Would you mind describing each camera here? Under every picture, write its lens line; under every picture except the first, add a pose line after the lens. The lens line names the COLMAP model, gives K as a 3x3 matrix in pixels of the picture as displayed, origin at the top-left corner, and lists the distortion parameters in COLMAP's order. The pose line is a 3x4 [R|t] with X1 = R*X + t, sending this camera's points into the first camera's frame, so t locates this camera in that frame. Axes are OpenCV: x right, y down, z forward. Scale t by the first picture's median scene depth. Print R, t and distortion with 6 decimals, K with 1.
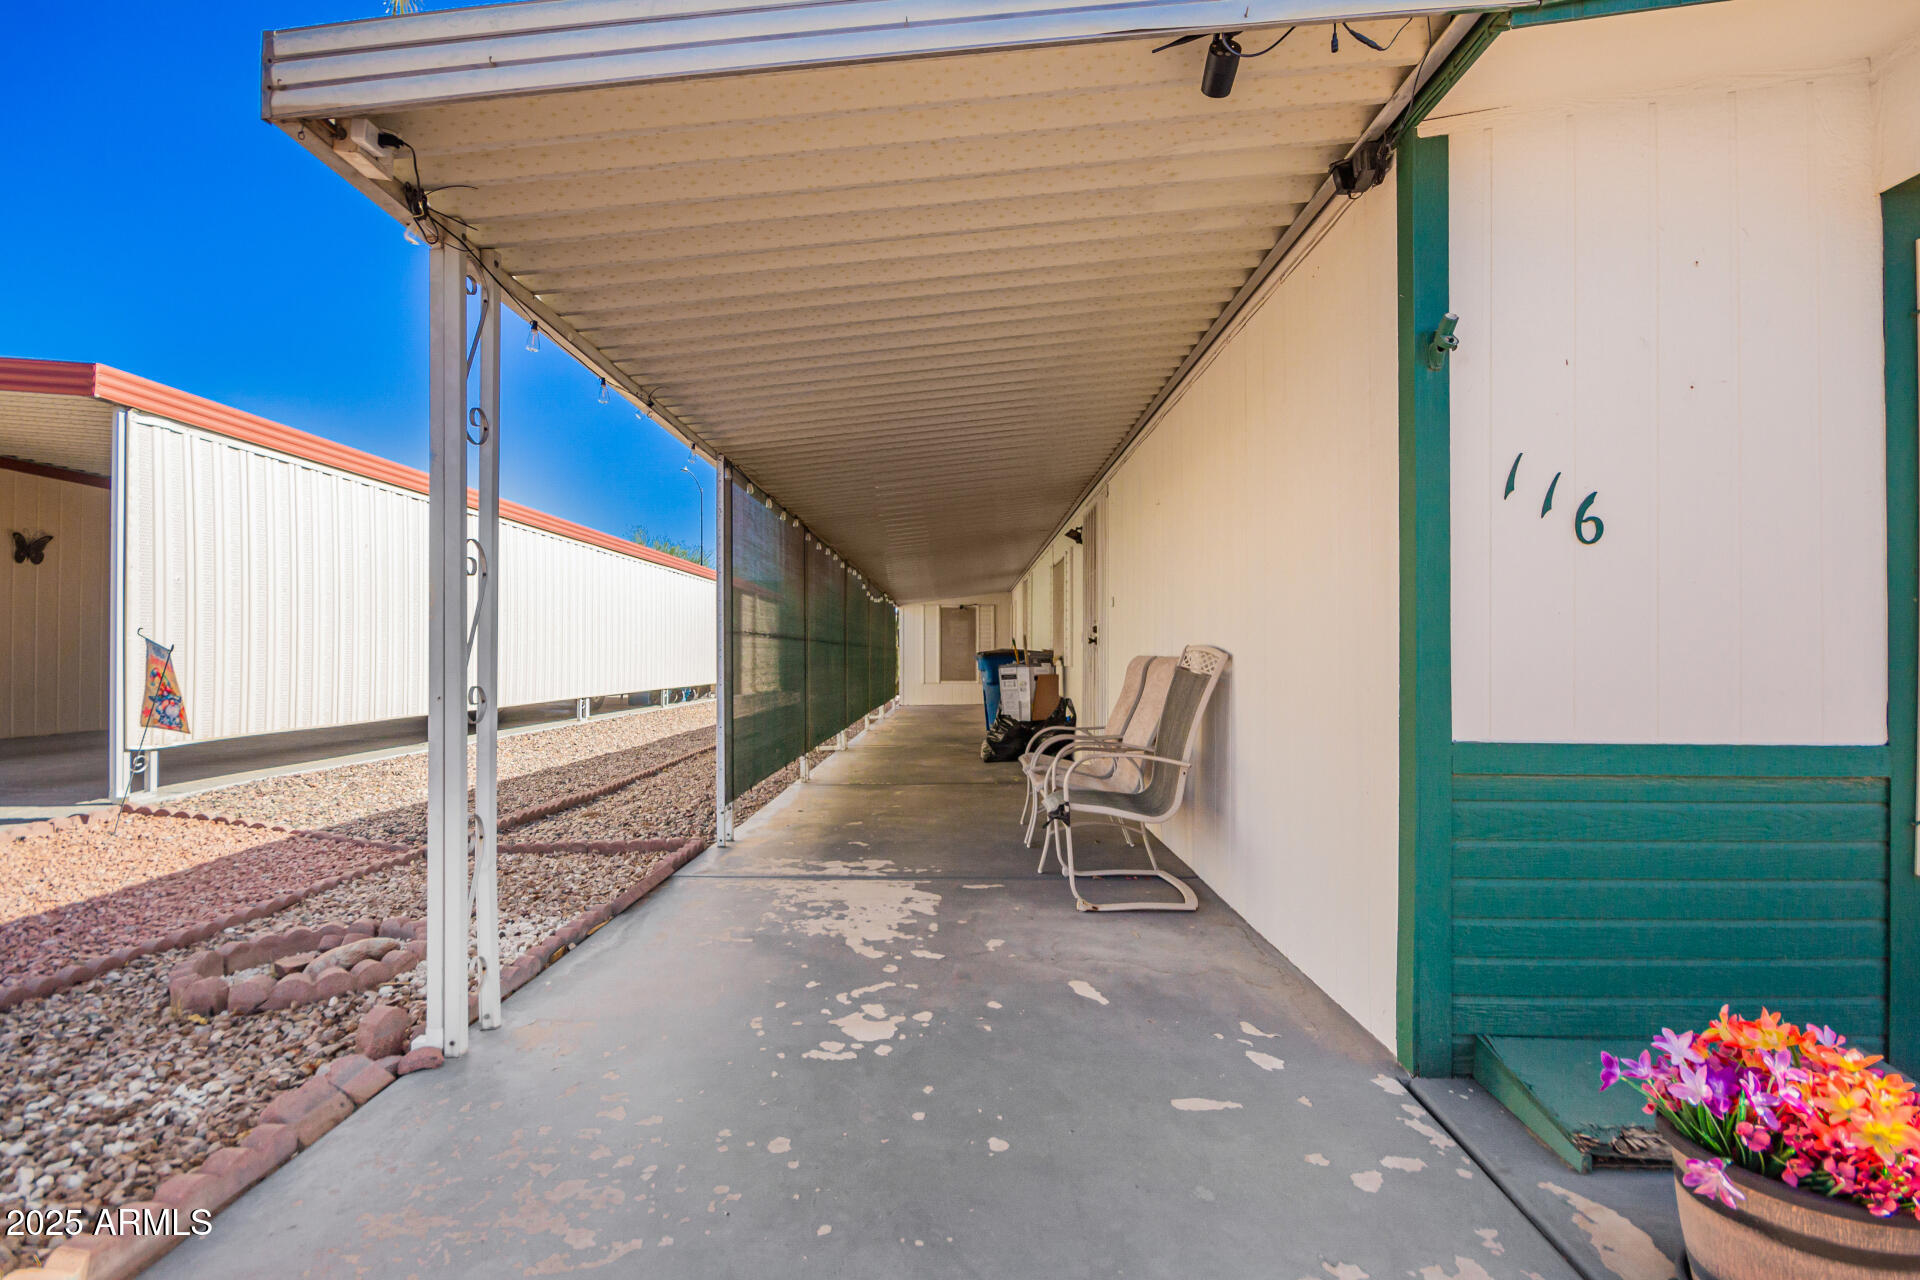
lens RADIAL K [[886.2, 0, 975.5], [0, 886.2, 653.3], [0, 0, 1]] dist [-0.001439, -0.000348]
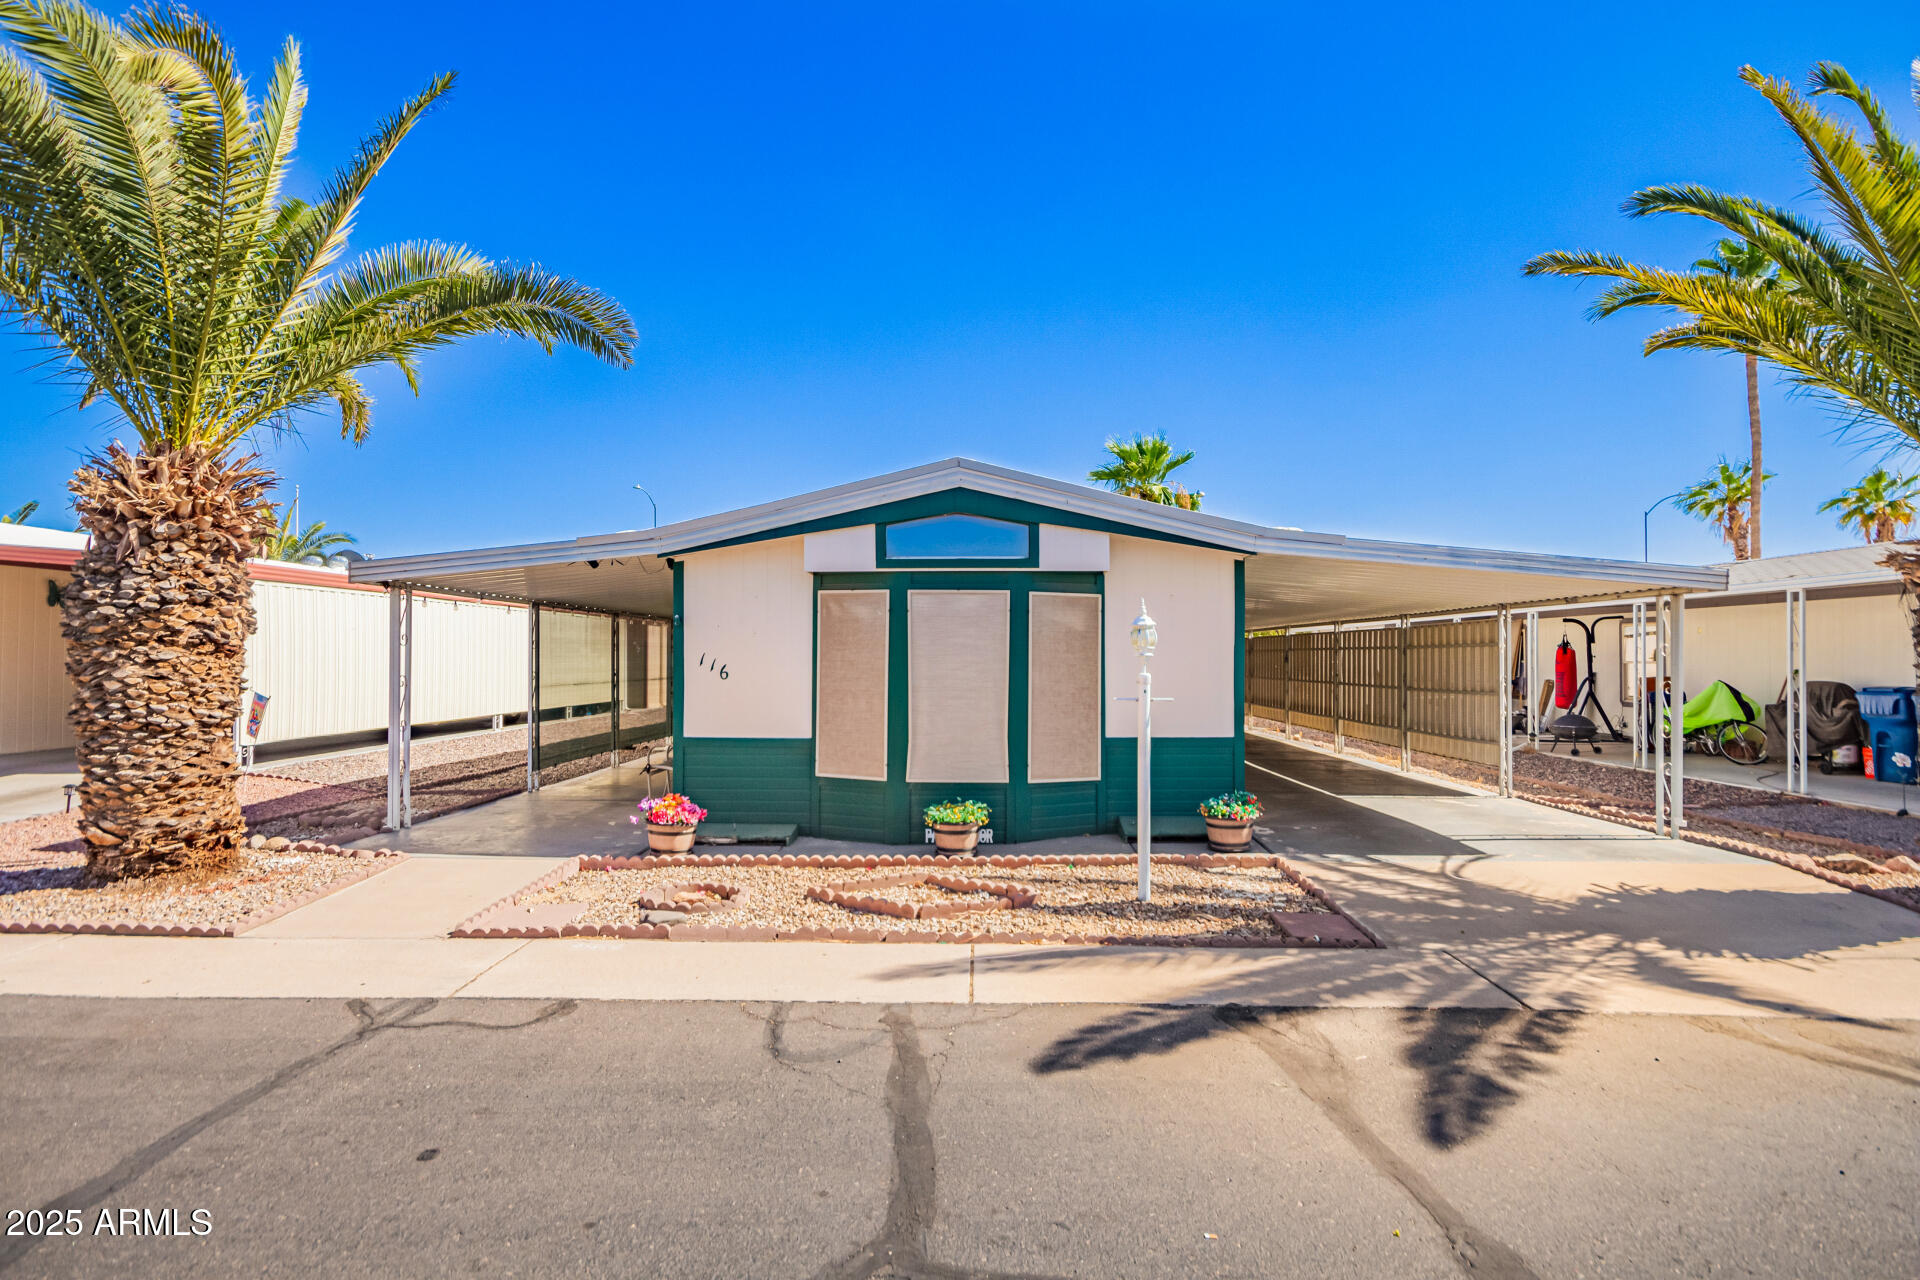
lens RADIAL K [[976.7, 0, 960.0], [0, 976.7, 640.0], [0, 0, 1]] dist [0.019444, -0.001609]
pose [[0.999633, -0.001614, -0.027034, 1.031594], [0.001178, 0.999869, -0.016123, -0.129162], [0.027056, 0.016085, 0.999504, -1.674866]]
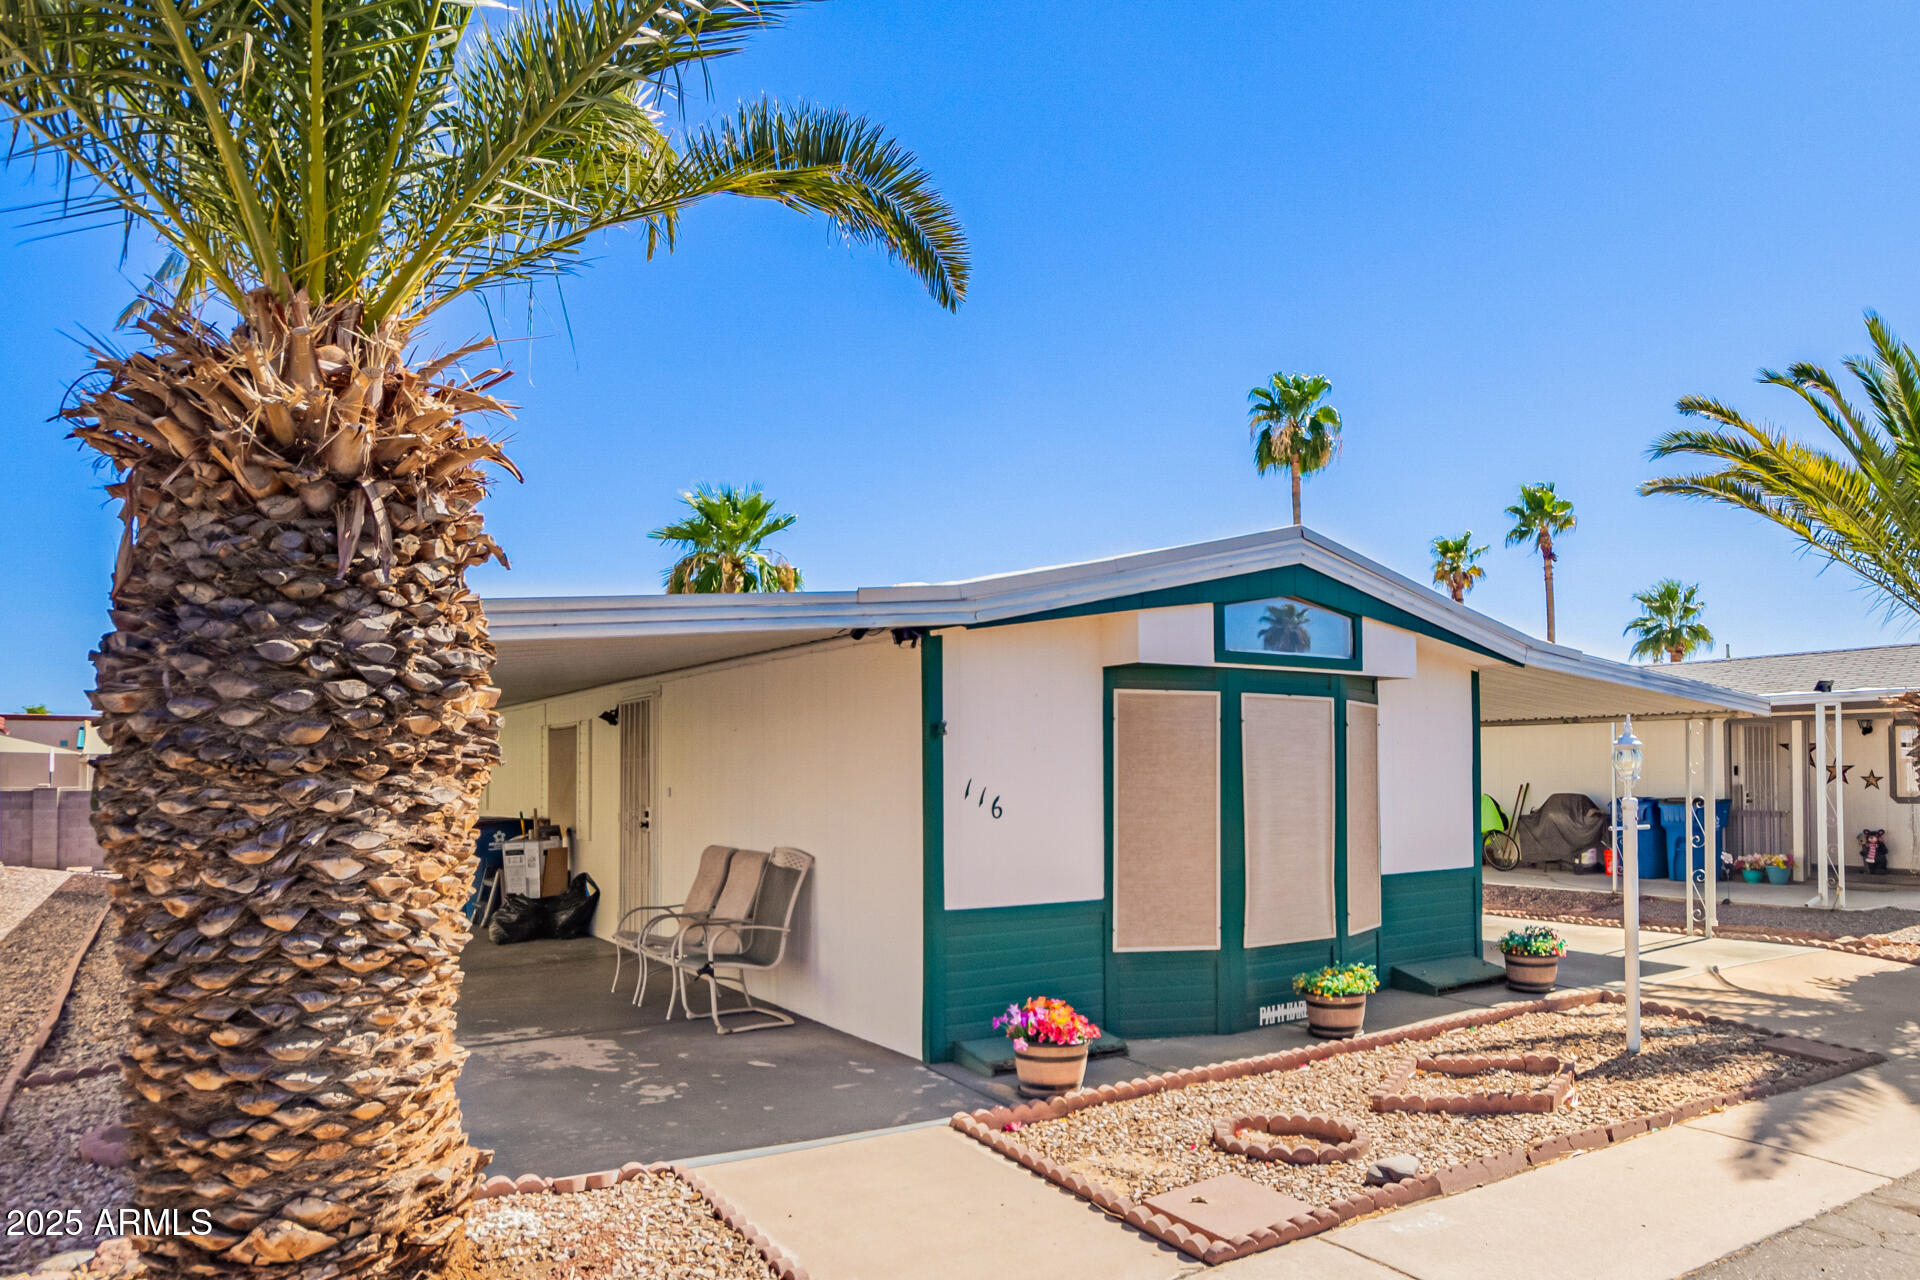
lens RADIAL K [[1224.3, 0, 1042.1], [0, 1224.3, 751.4], [0, 0, 1]] dist [0.001701, 0.002170]
pose [[0.826206, 0.003389, 0.563357, -0.592551], [0.005778, 0.999878, -0.014488, -0.150100], [-0.563338, 0.015225, 0.826086, -1.003449]]
